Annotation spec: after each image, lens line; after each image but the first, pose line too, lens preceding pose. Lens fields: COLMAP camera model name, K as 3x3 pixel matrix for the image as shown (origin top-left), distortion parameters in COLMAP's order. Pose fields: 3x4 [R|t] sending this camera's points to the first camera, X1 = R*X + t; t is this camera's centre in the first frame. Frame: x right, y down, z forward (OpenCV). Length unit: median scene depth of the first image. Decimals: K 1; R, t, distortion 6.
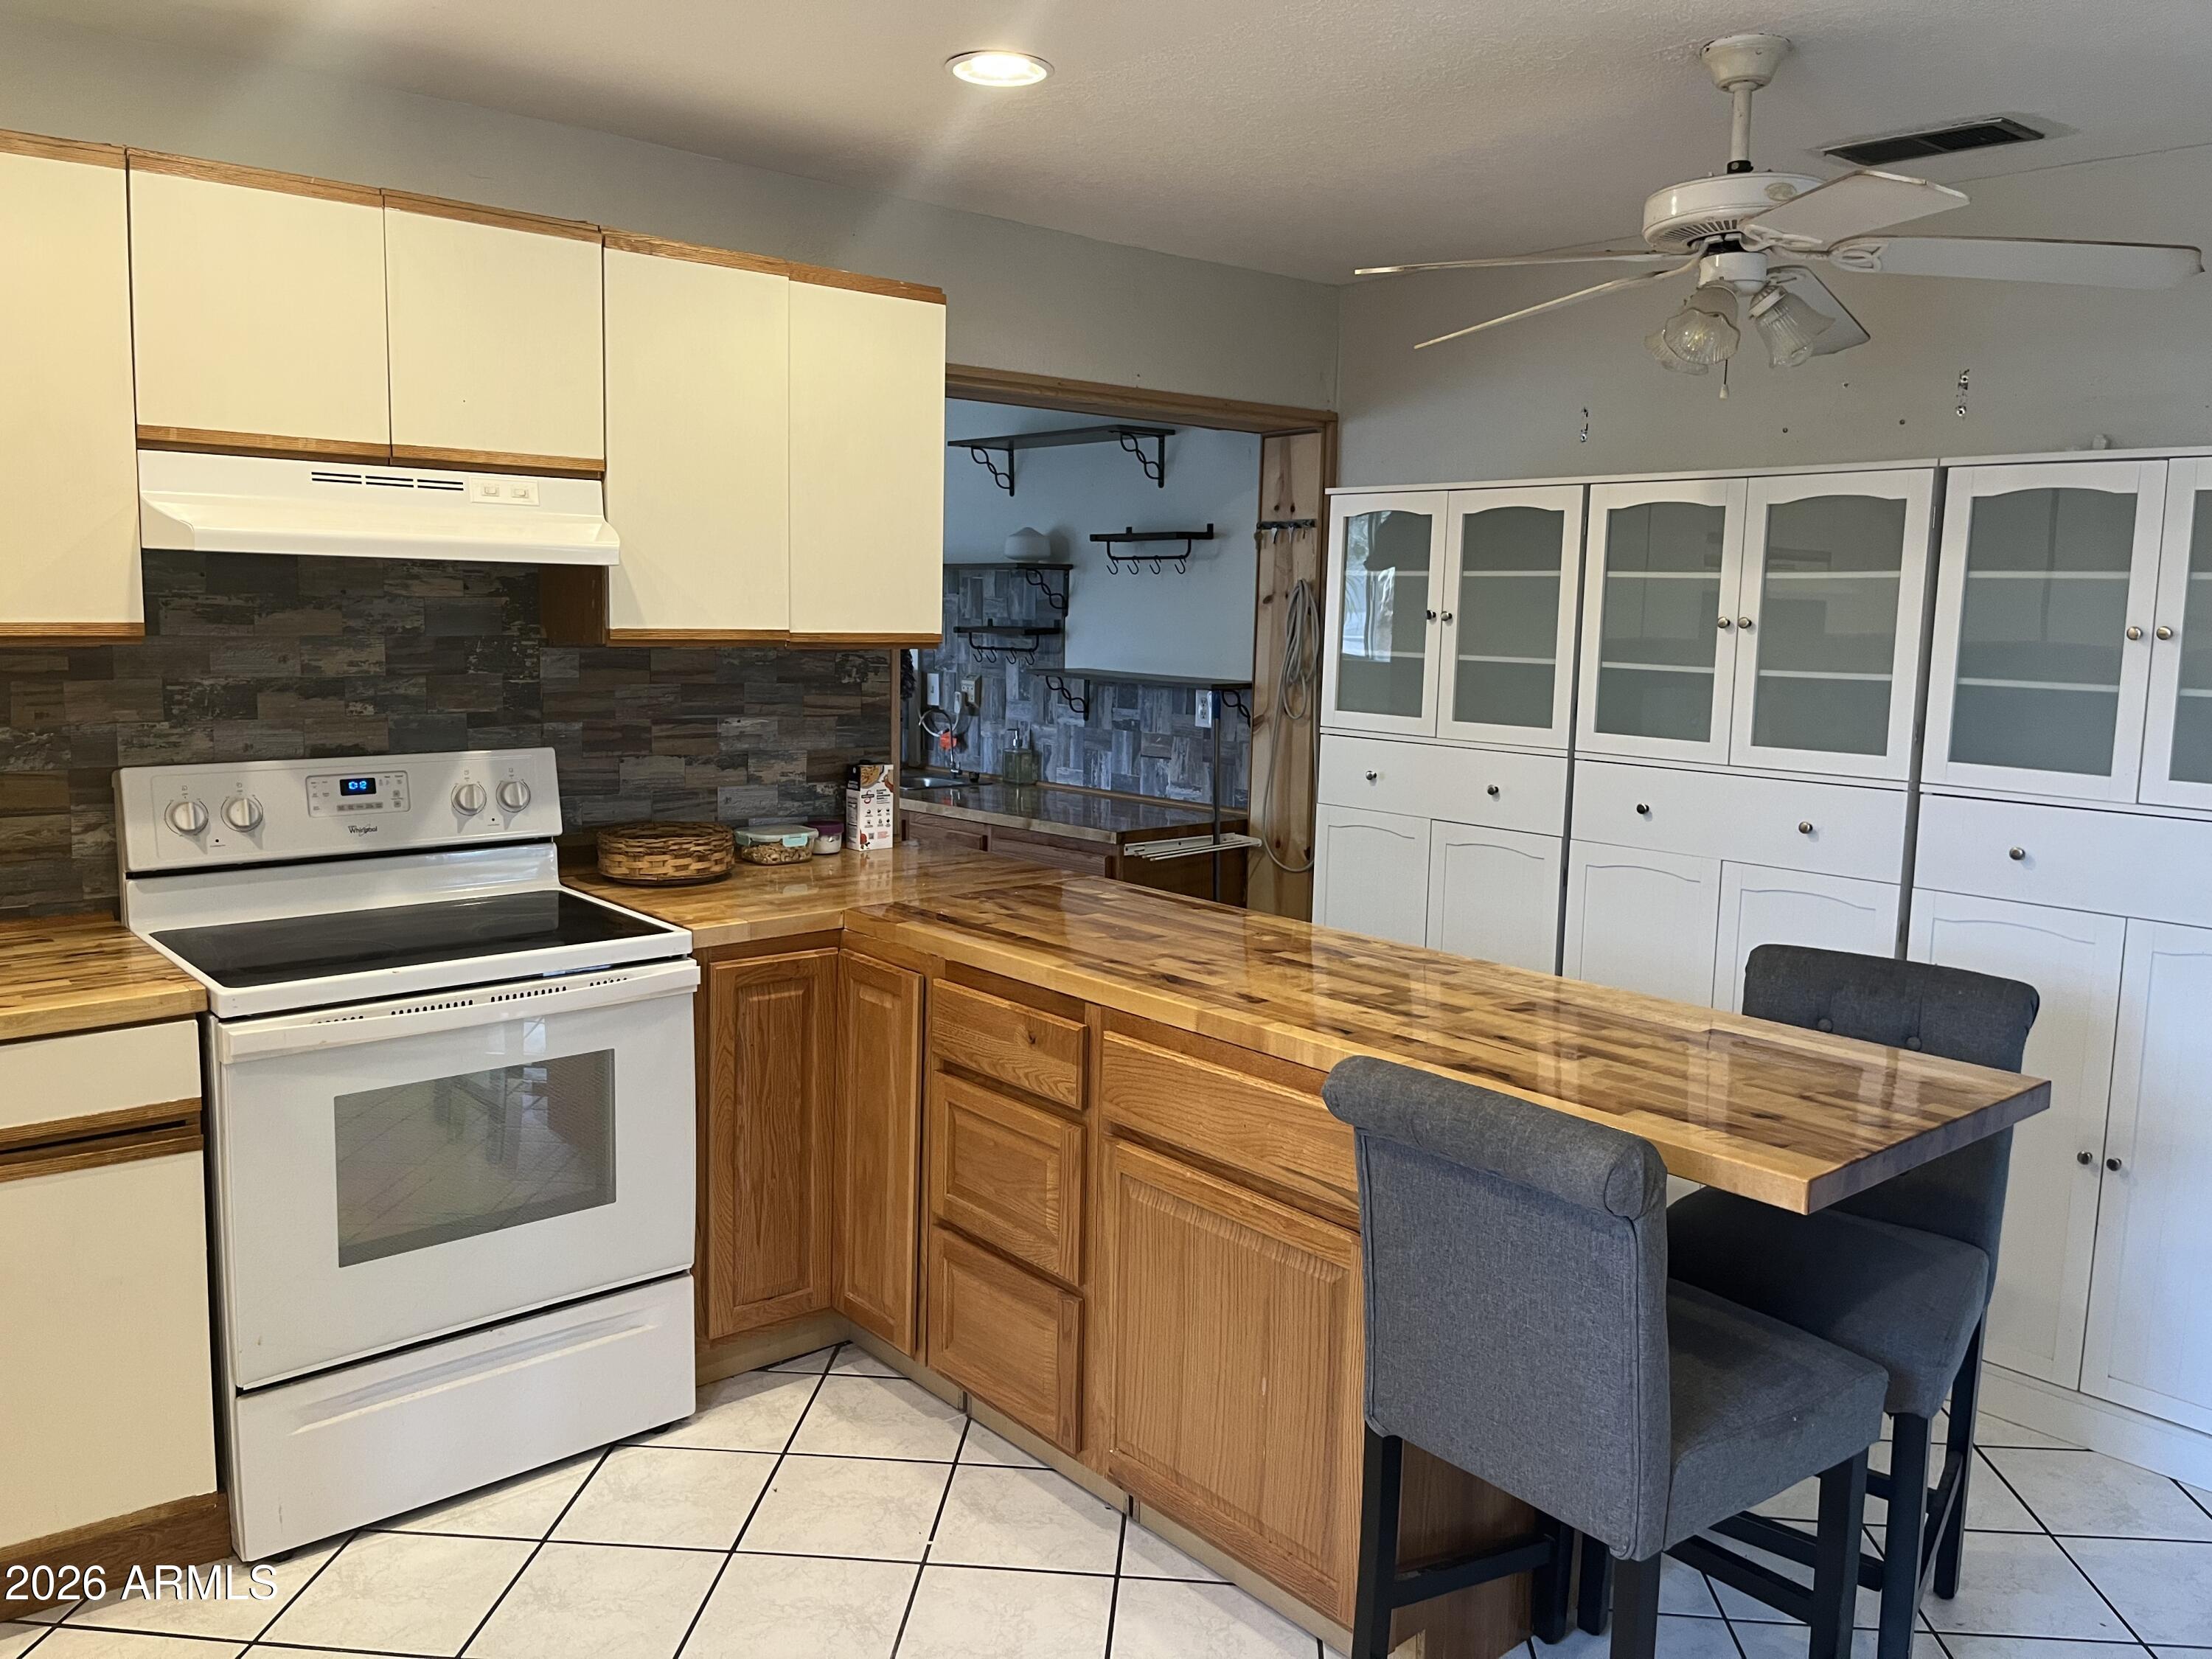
lens RADIAL K [[1633.4, 0, 1072.9], [0, 1633.4, 803.8], [0, 0, 1]] dist [0.048655, -0.082065]
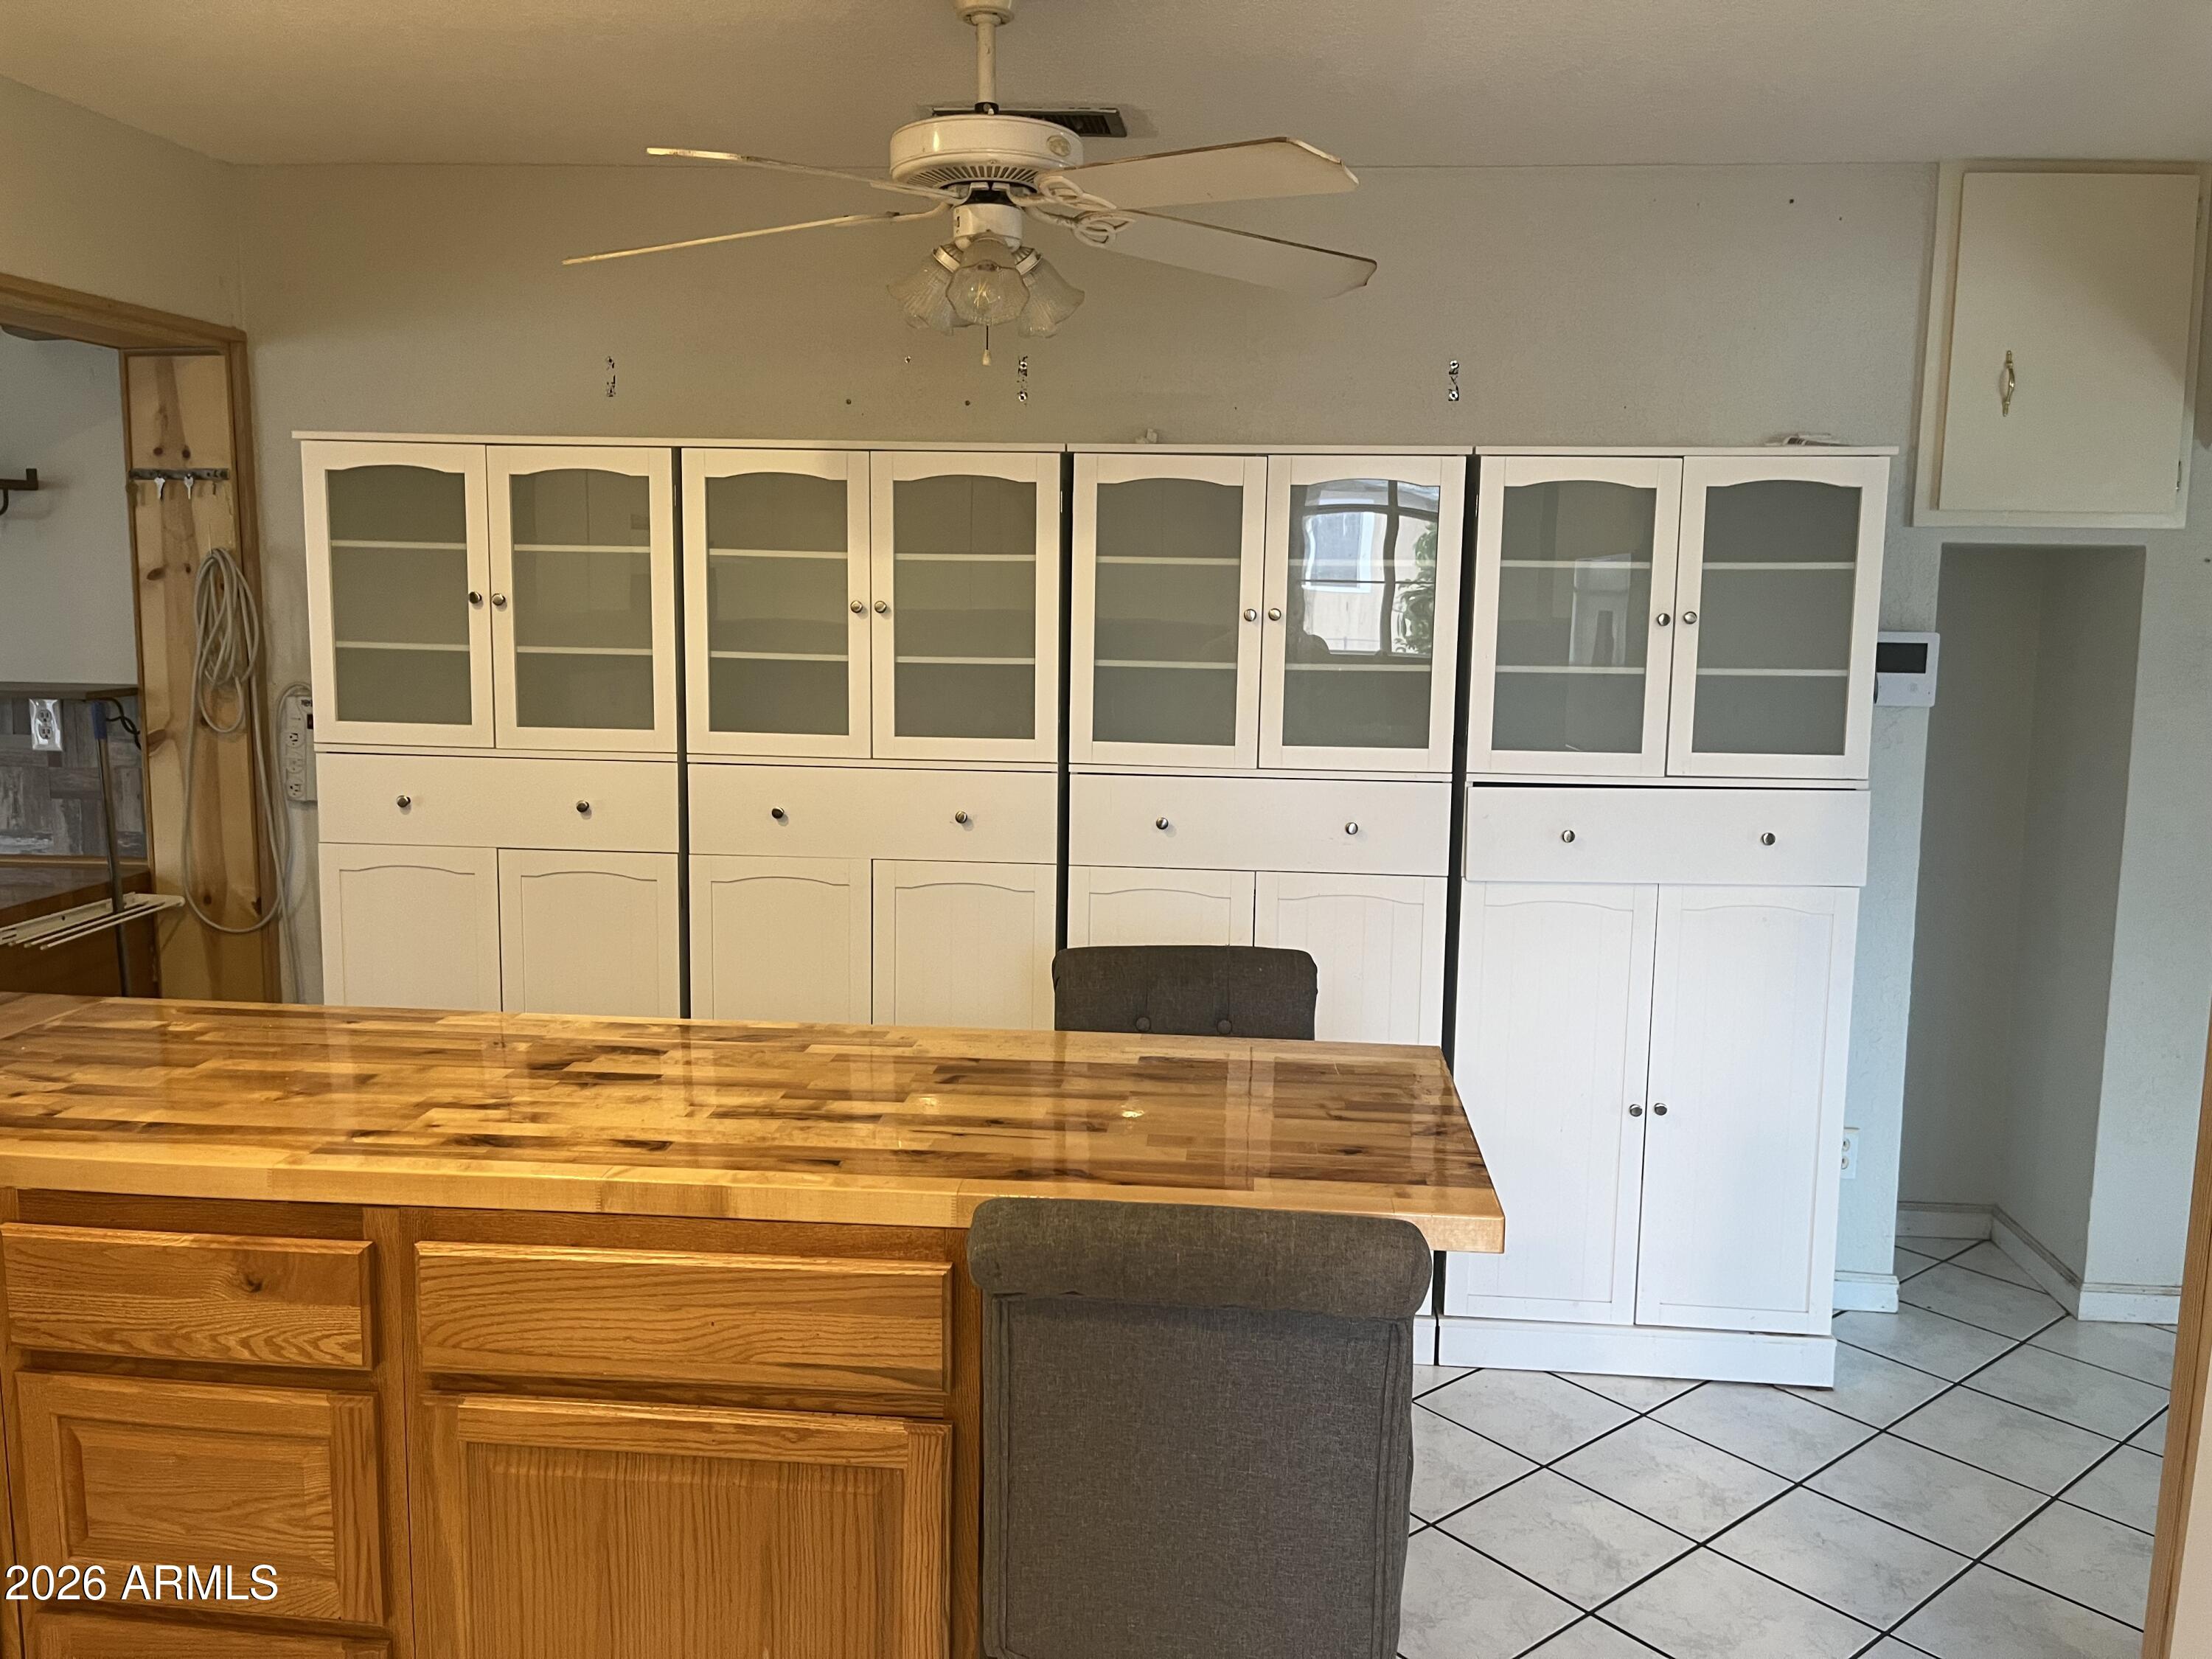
lens RADIAL K [[1633.4, 0, 1045.4], [0, 1633.4, 825.1], [0, 0, 1]] dist [0.048655, -0.082065]
pose [[0.705736, -0.104483, 0.700728, -0.211709], [0.082884, 0.994450, 0.064802, -0.042717], [-0.703610, 0.012347, 0.710479, 0.297464]]
